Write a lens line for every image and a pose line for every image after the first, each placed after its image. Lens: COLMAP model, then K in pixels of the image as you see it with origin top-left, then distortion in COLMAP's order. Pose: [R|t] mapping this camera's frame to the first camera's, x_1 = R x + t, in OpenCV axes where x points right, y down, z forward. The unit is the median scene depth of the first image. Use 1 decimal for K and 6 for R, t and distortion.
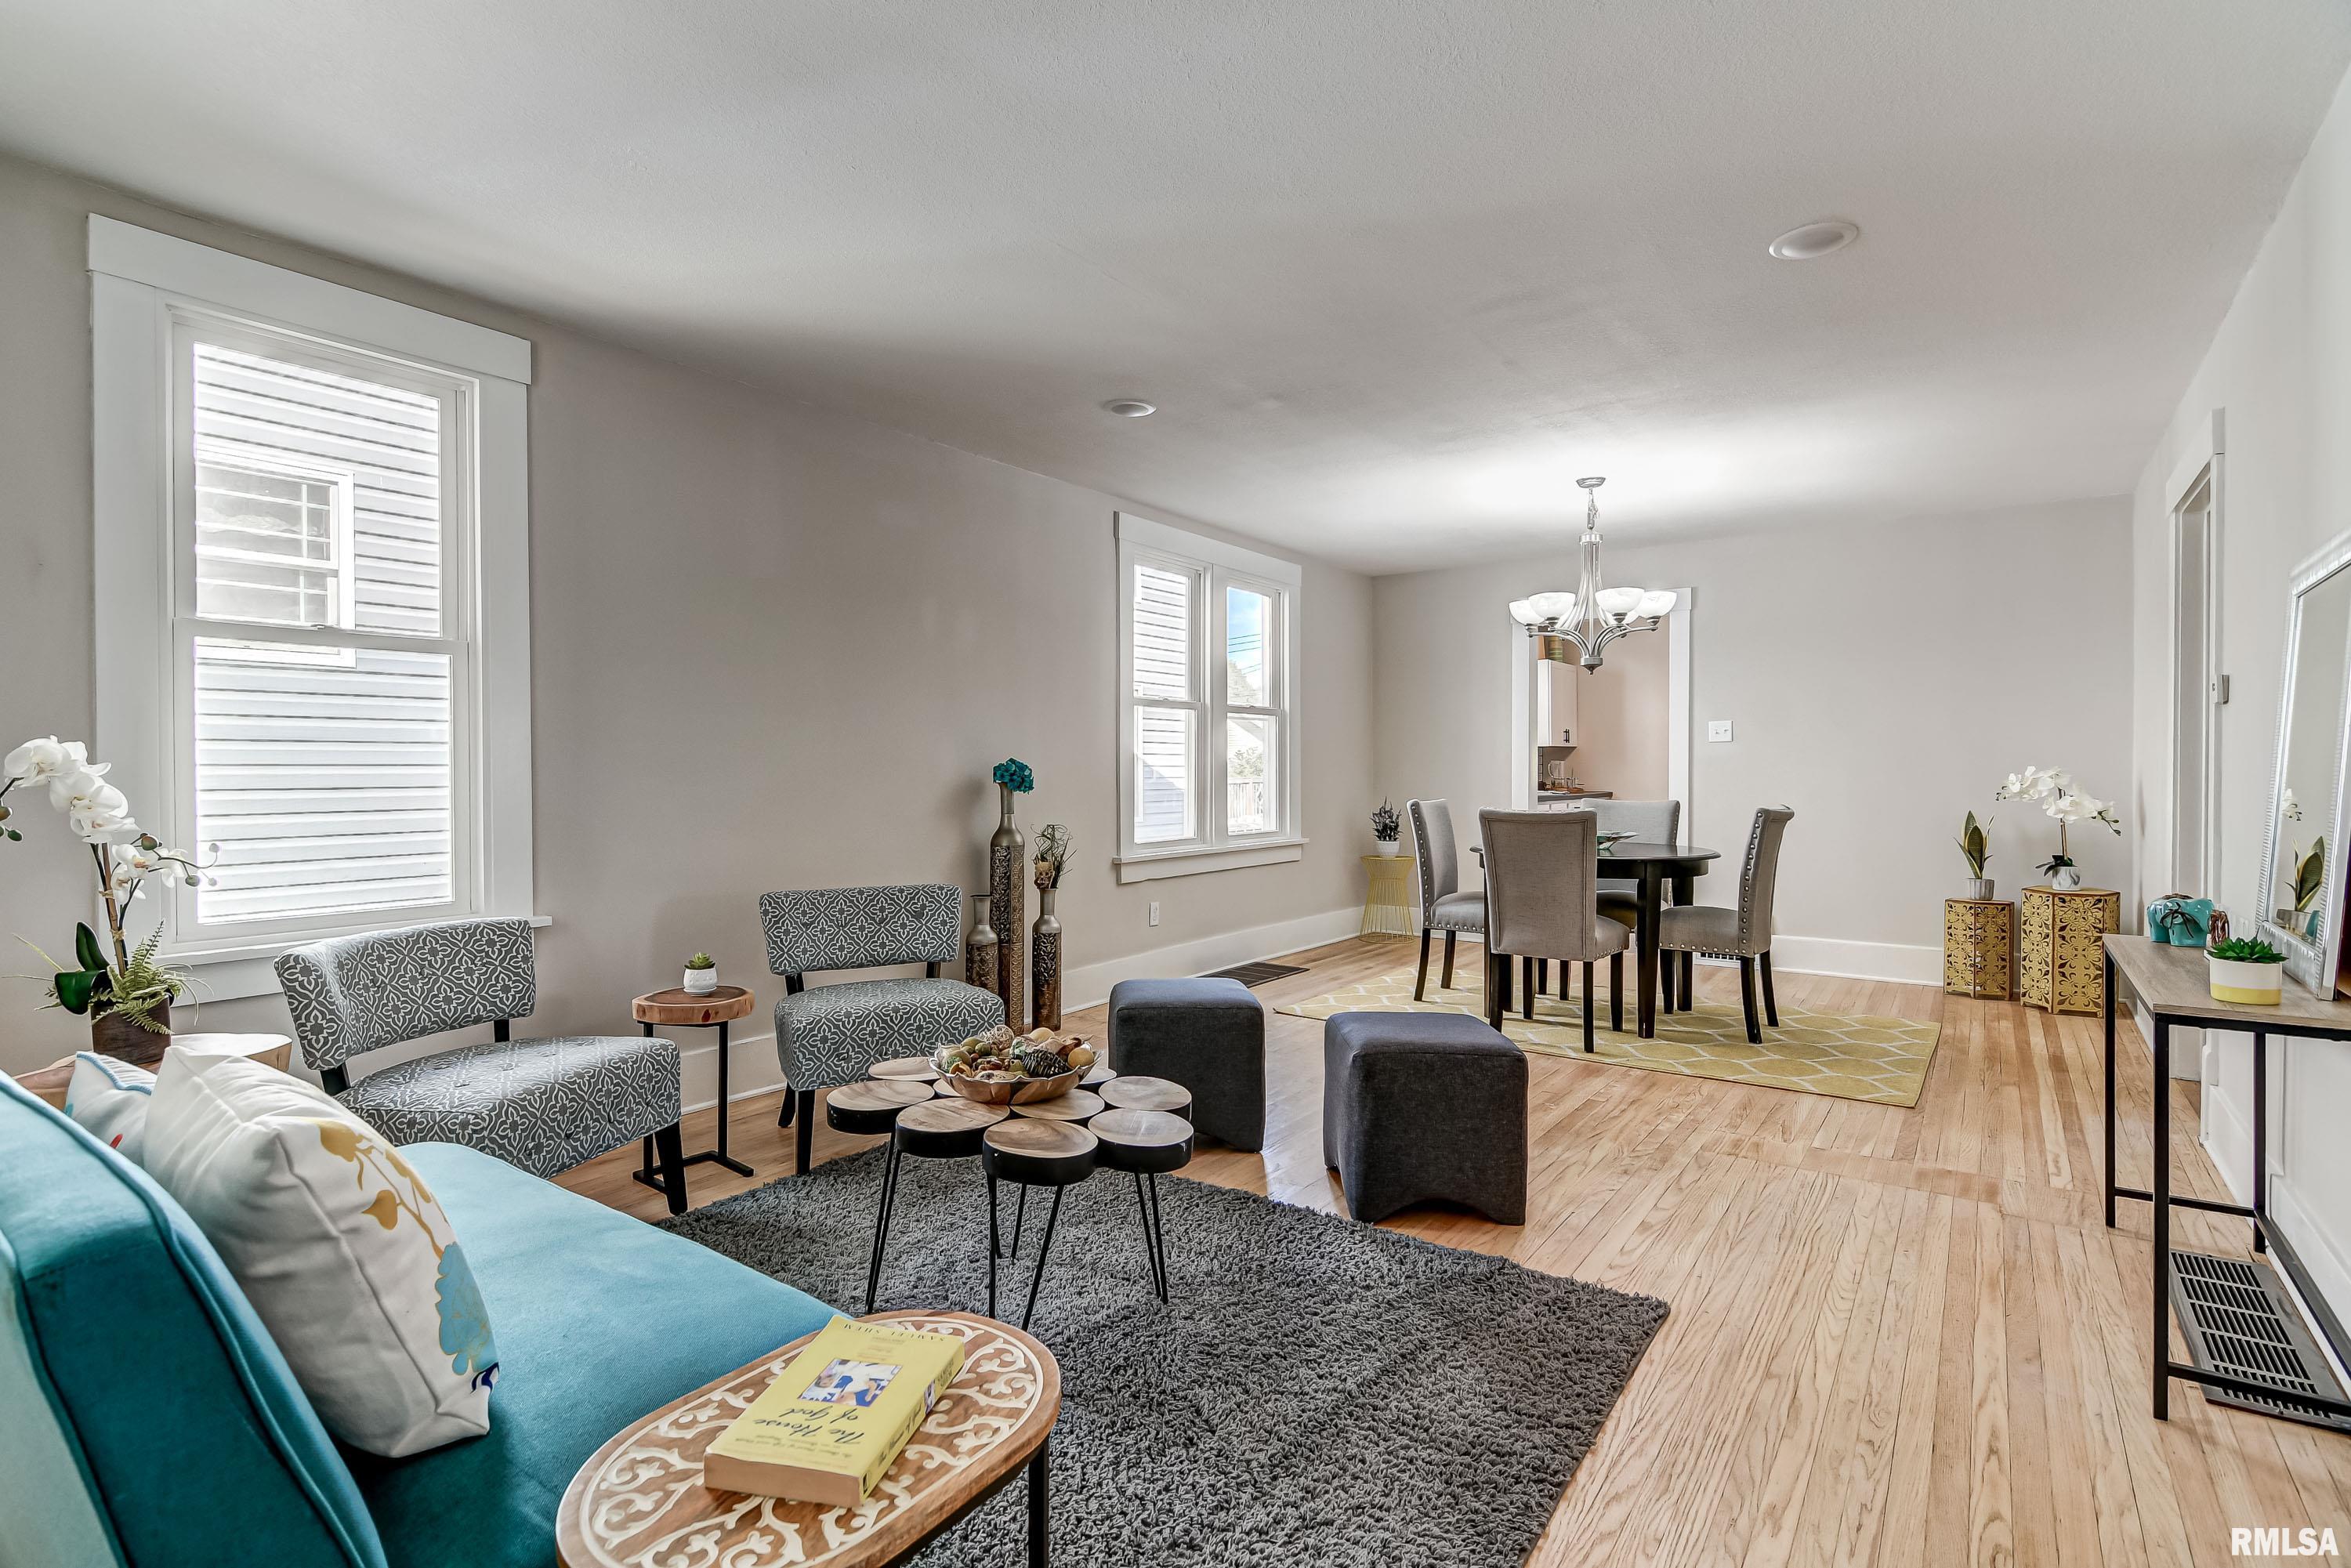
lens RADIAL K [[1122.5, 0, 1142.7], [0, 1122.5, 779.0], [0, 0, 1]] dist [-0.013149, -0.002247]
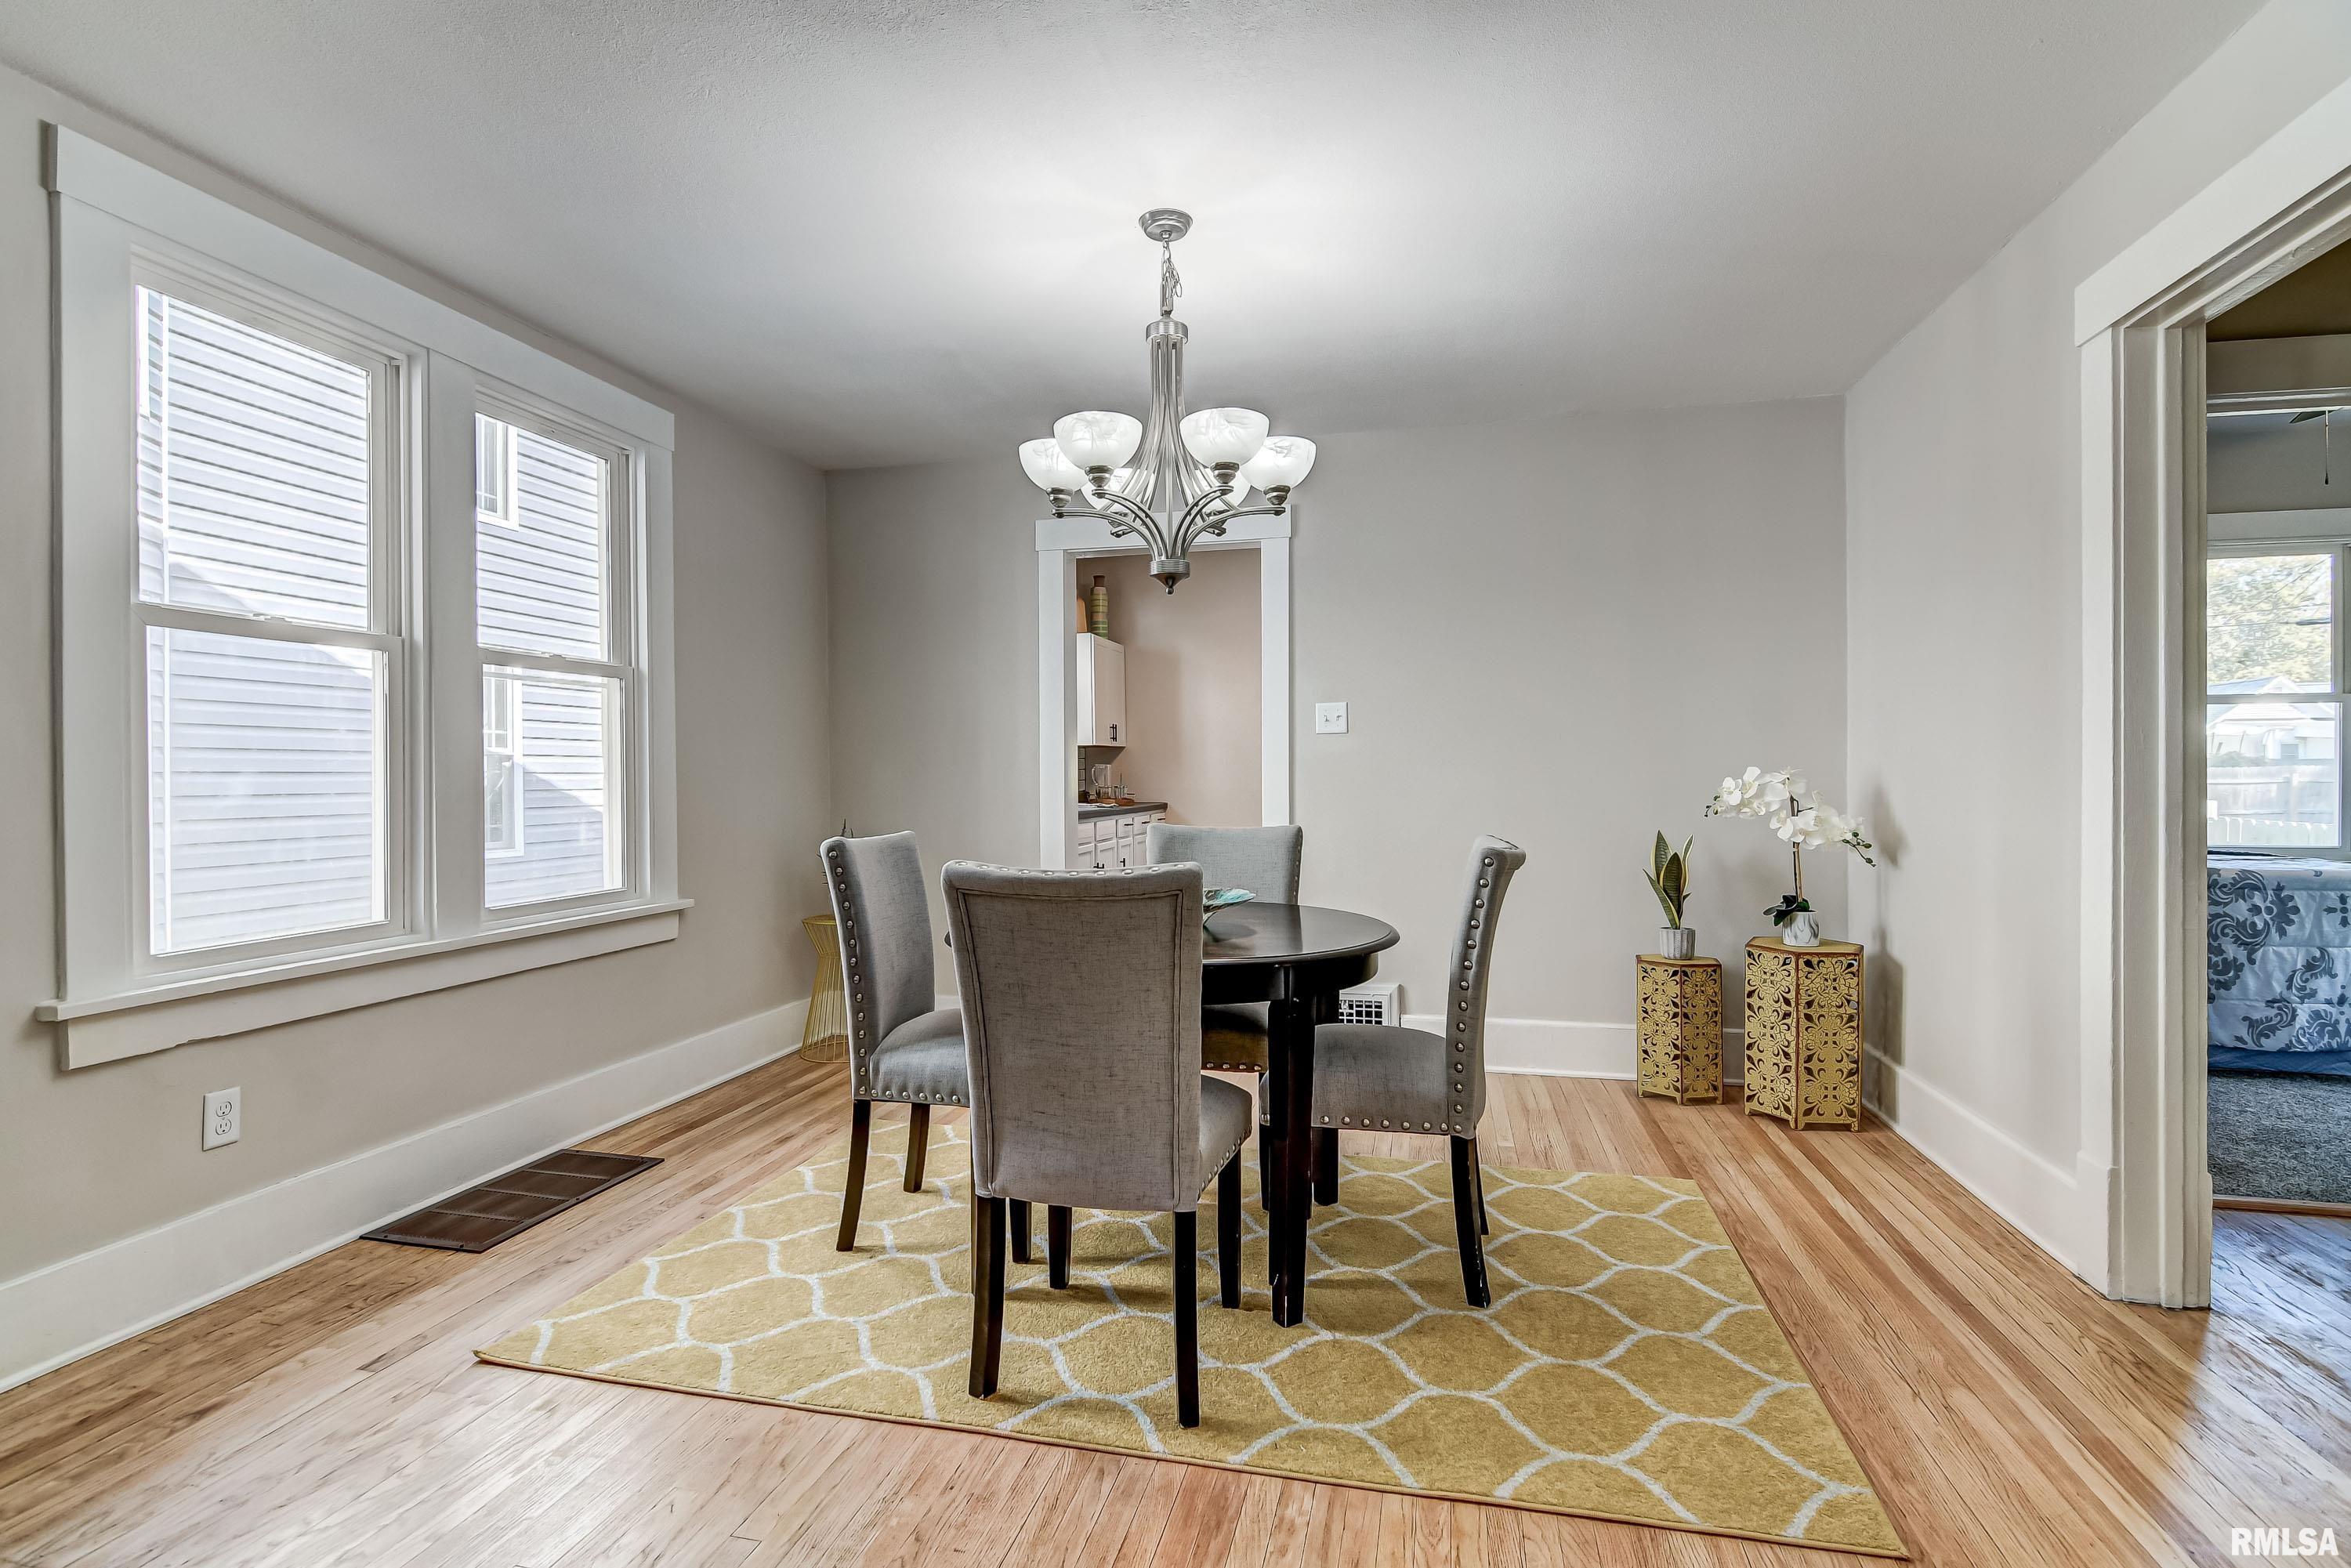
lens RADIAL K [[1122.5, 0, 1168.2], [0, 1122.5, 785.1], [0, 0, 1]] dist [-0.013149, -0.002247]
pose [[0.914313, -0.007547, 0.404938, 0.180852], [0.008017, 0.999968, 0.000535, -0.003733], [-0.404929, 0.002757, 0.914344, 0.504720]]
